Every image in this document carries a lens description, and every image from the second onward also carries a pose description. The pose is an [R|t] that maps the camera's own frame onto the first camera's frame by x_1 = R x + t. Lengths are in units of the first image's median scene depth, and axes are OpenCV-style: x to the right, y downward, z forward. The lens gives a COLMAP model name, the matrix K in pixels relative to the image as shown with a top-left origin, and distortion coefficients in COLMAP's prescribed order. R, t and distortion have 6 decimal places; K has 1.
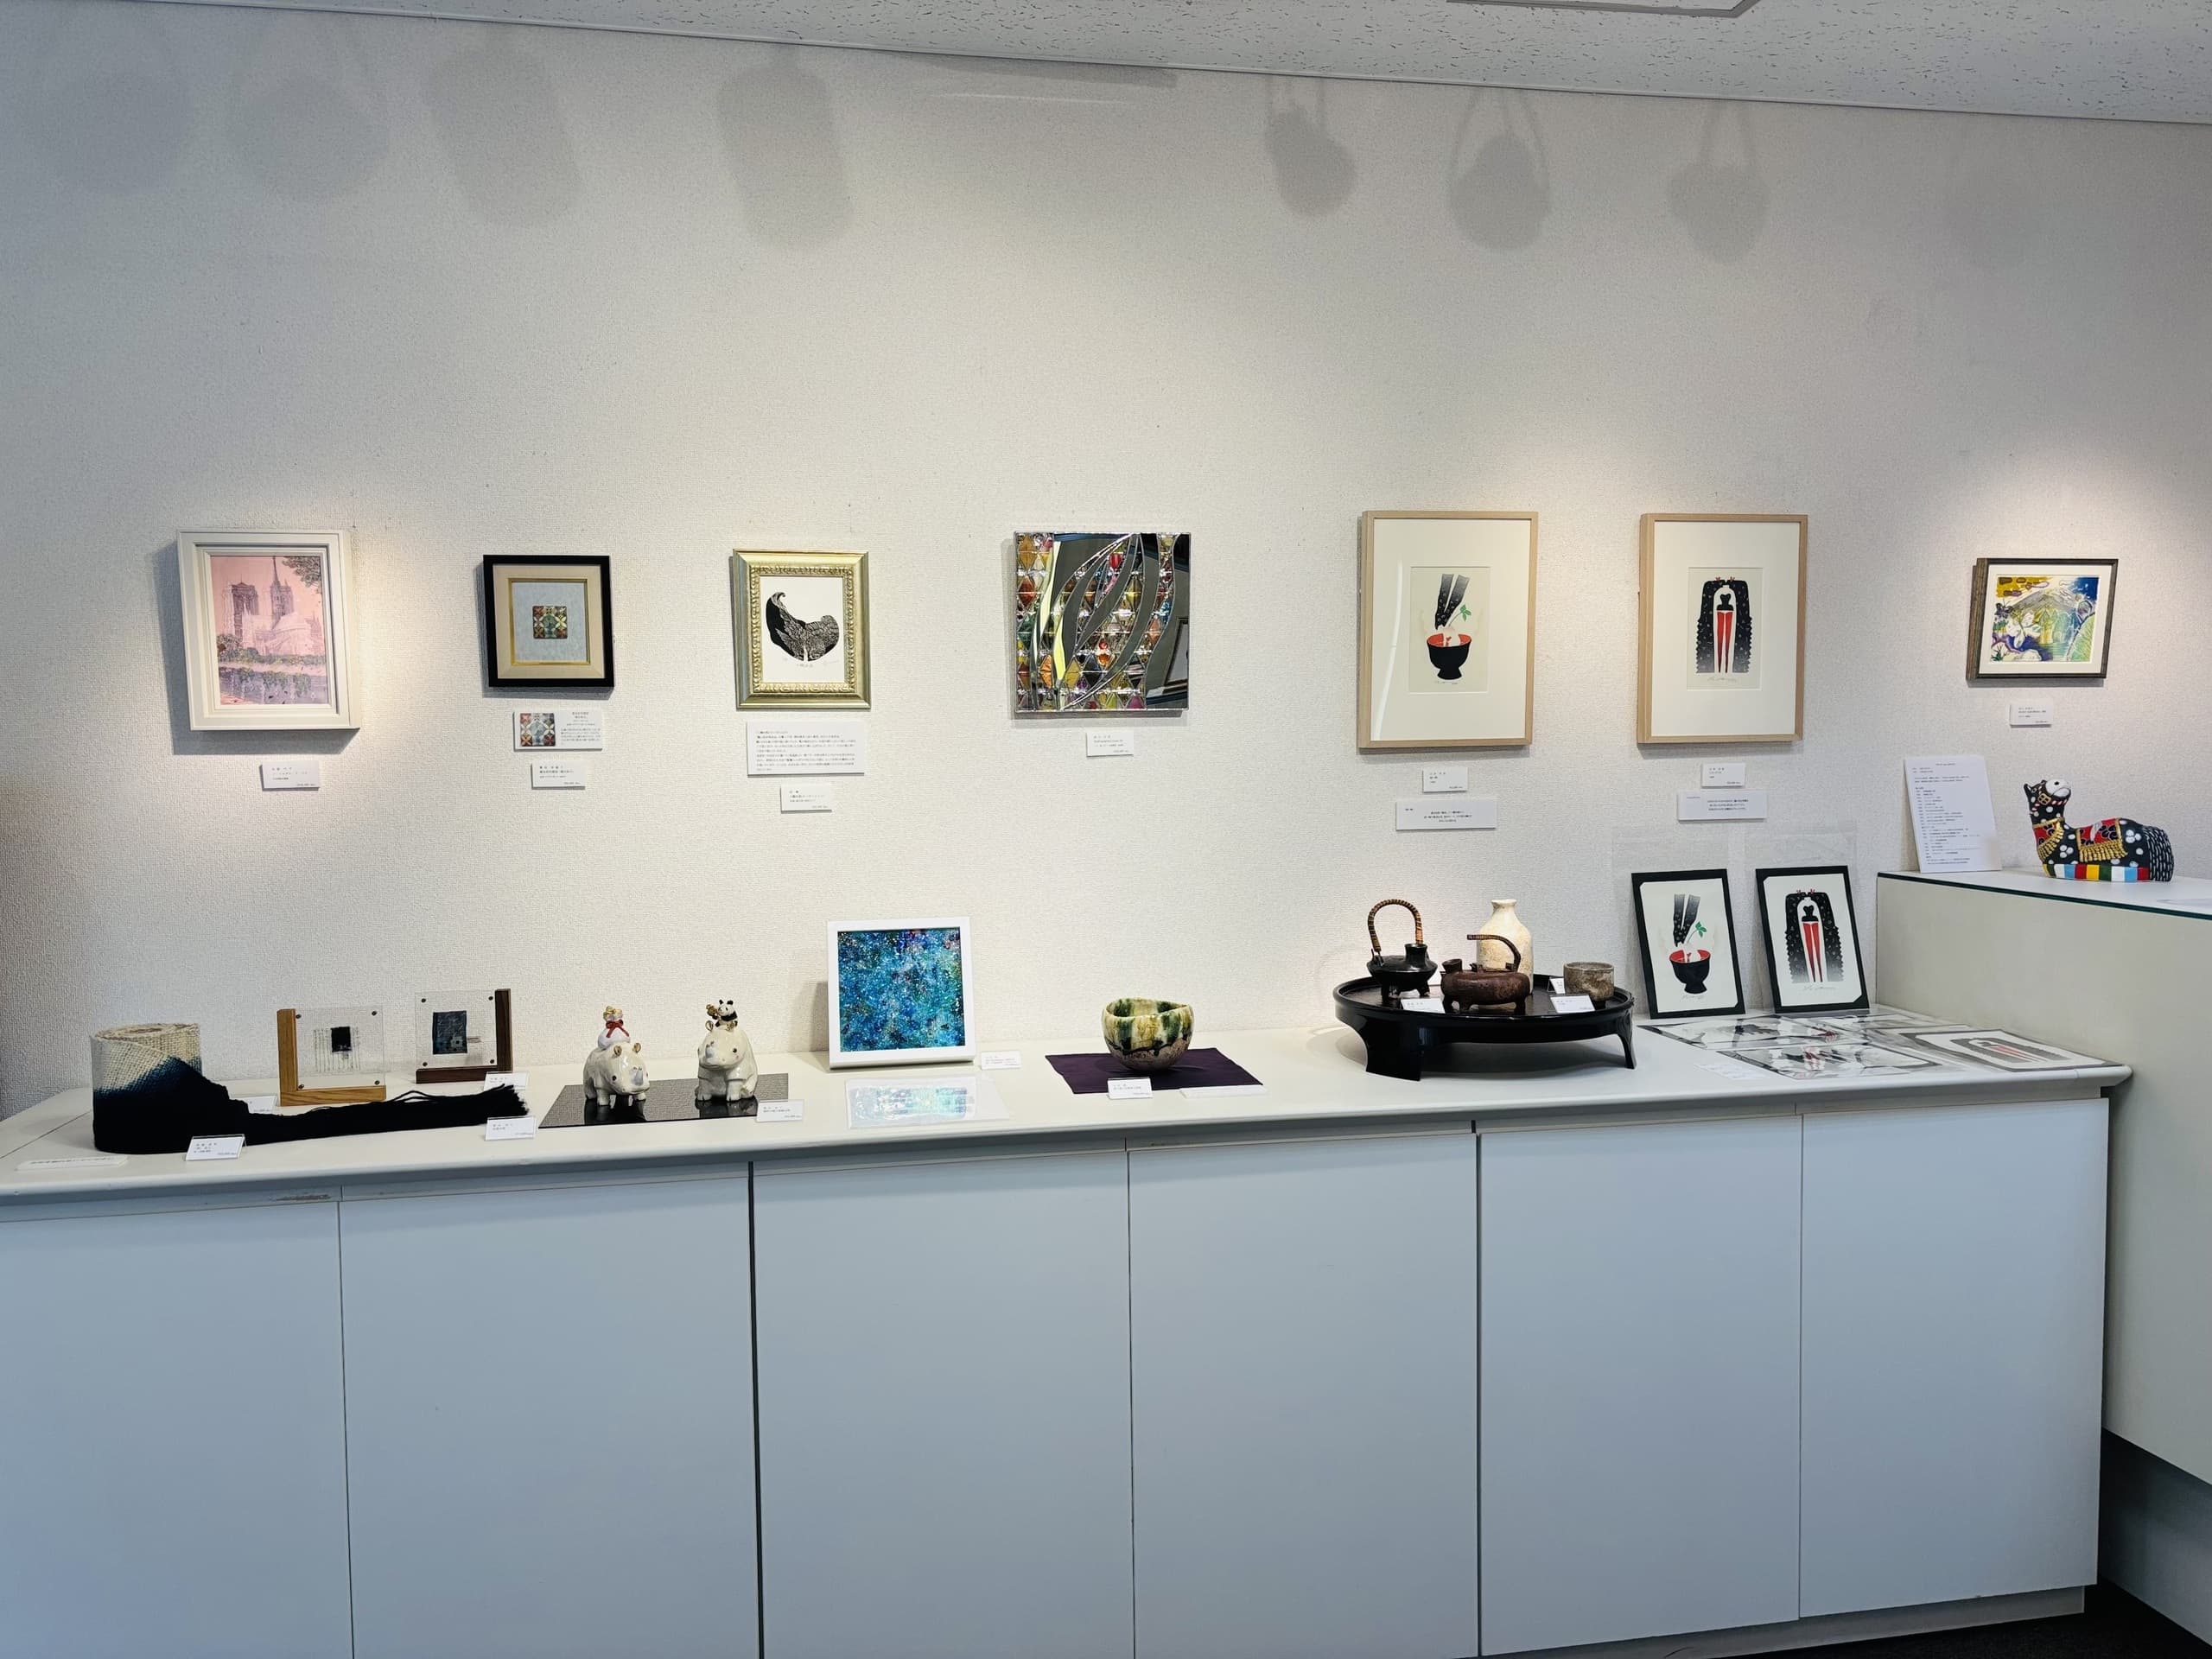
lens RADIAL K [[1716.7, 0, 1102.0], [0, 1716.7, 827.0], [0, 0, 1]] dist [0.026183, 0.015521]
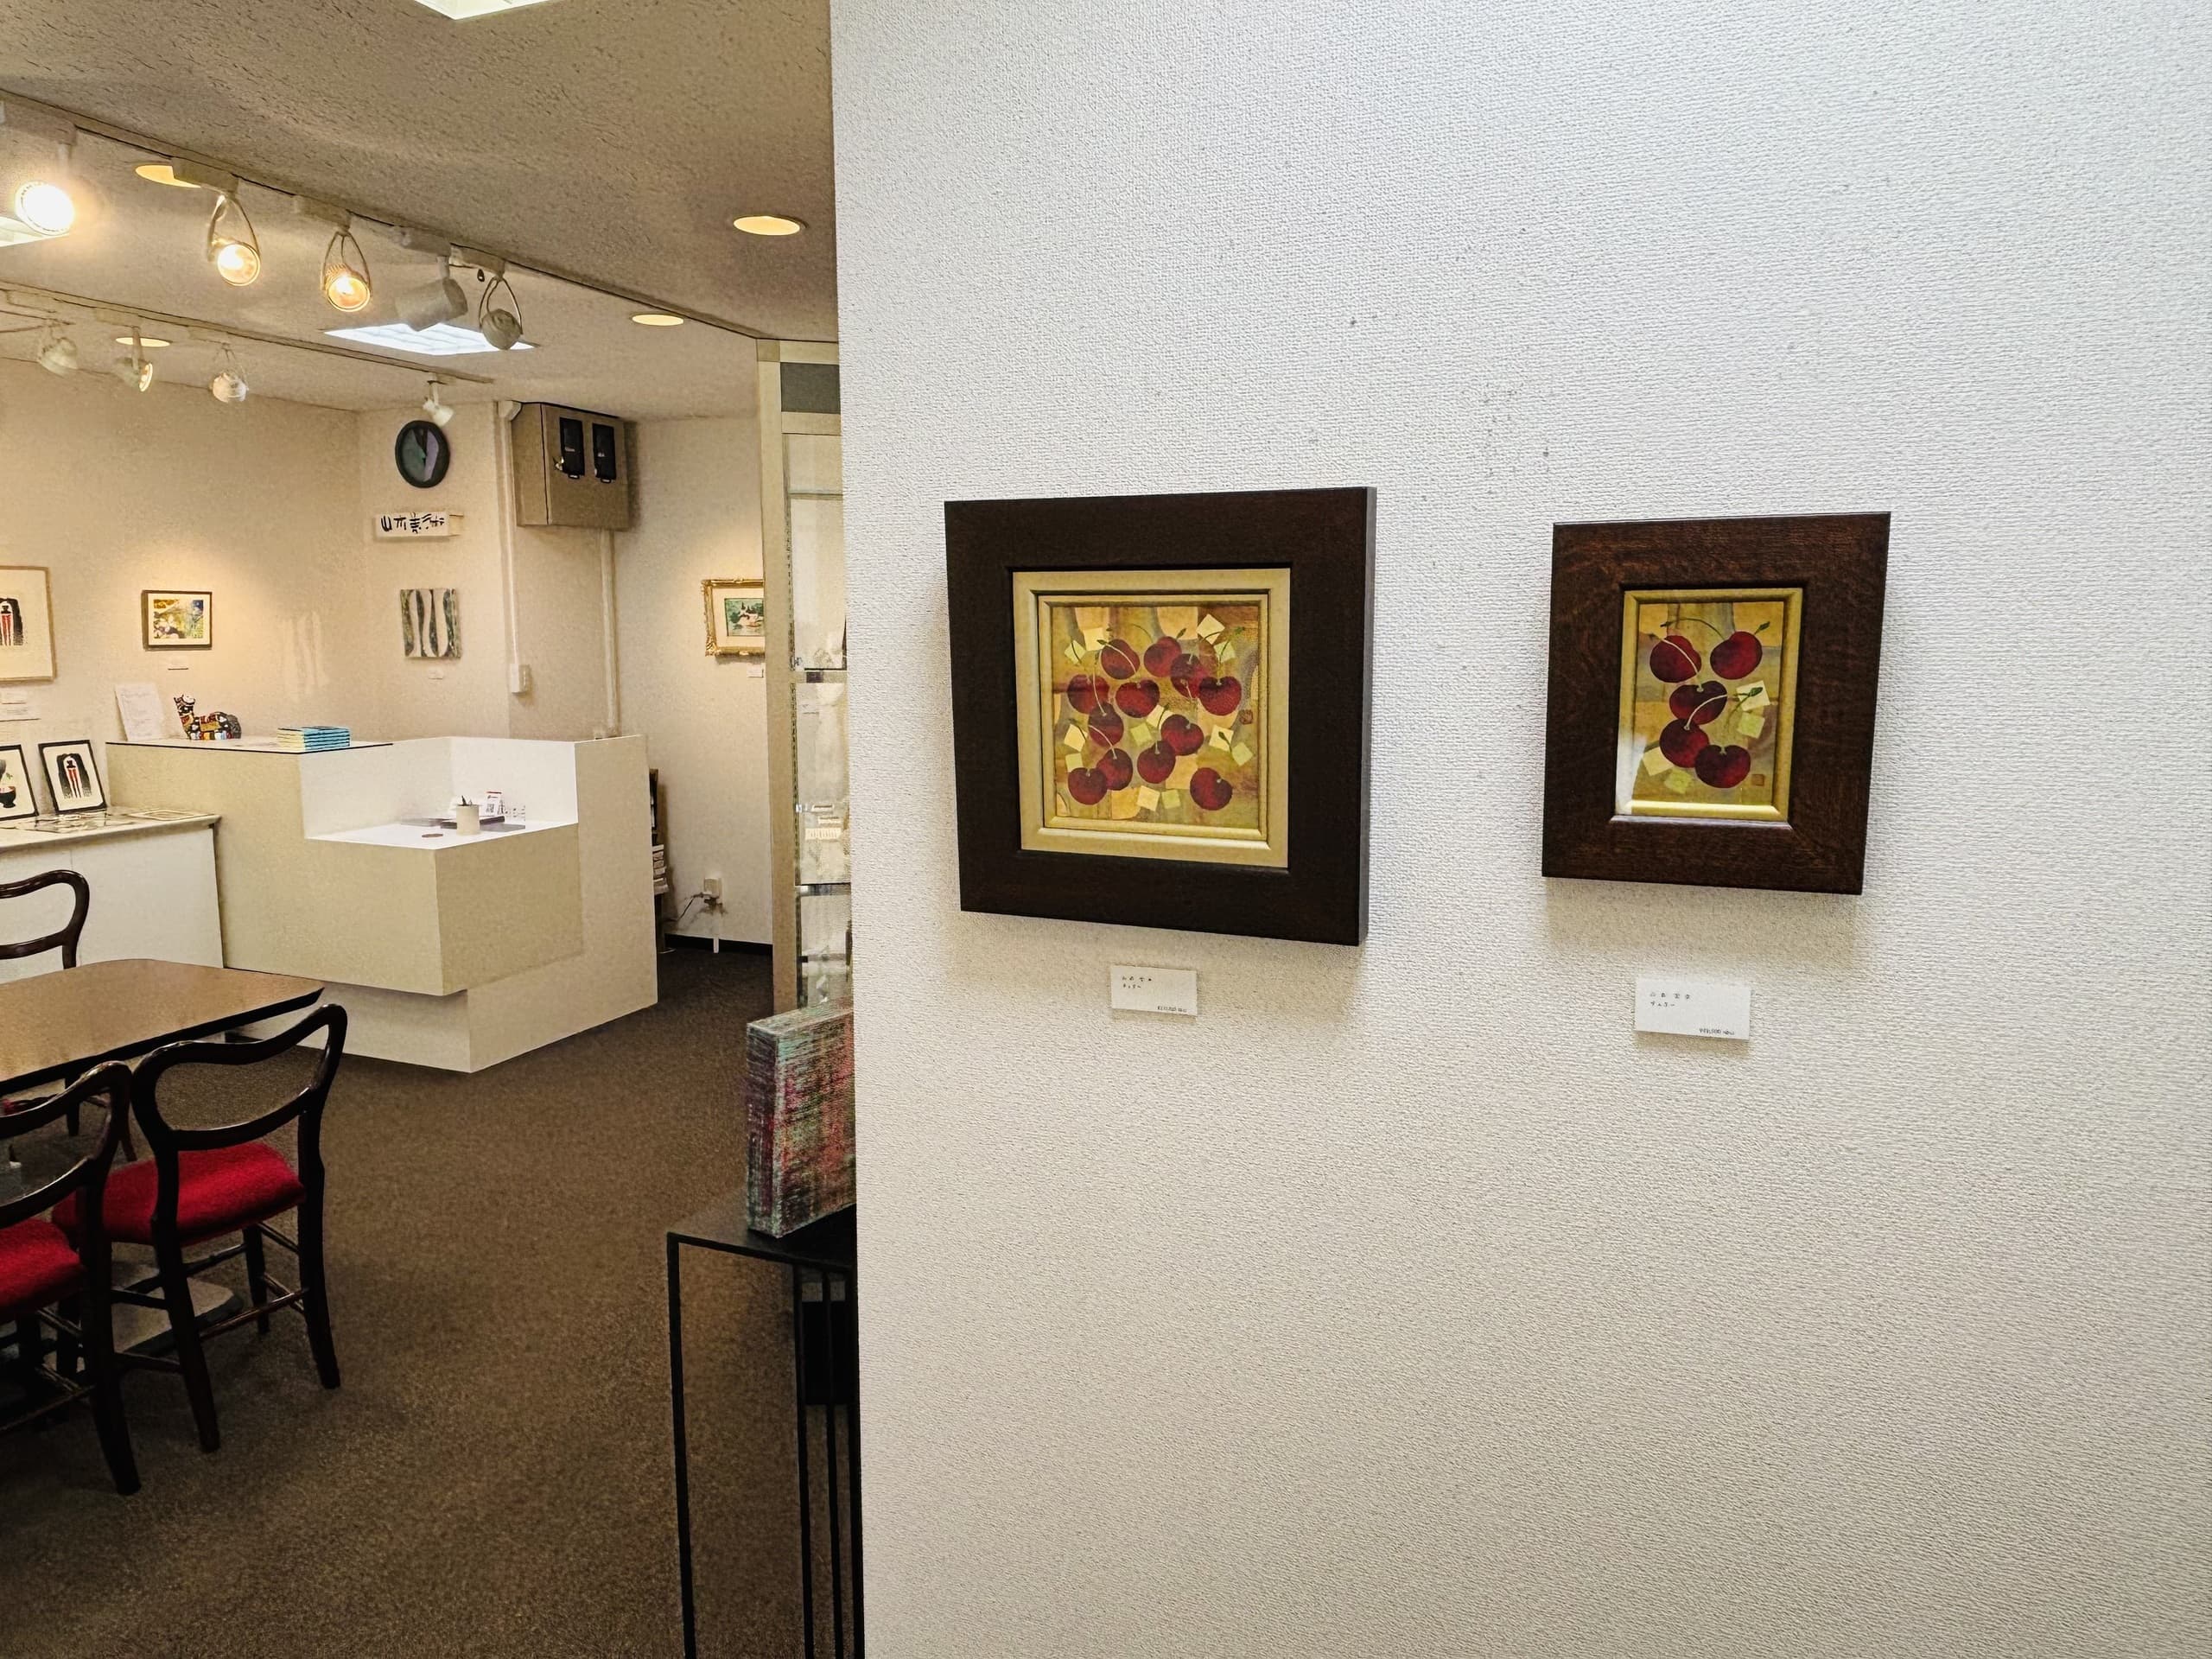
lens RADIAL K [[1453.8, 0, 1105.2], [0, 1453.8, 814.3], [0, 0, 1]] dist [-0.000153, 0.000761]
pose [[0.538259, -0.099115, 0.836931, -0.372928], [0.034428, 0.994817, 0.095671, -0.012778], [-0.842076, -0.022682, 0.538882, -0.949838]]
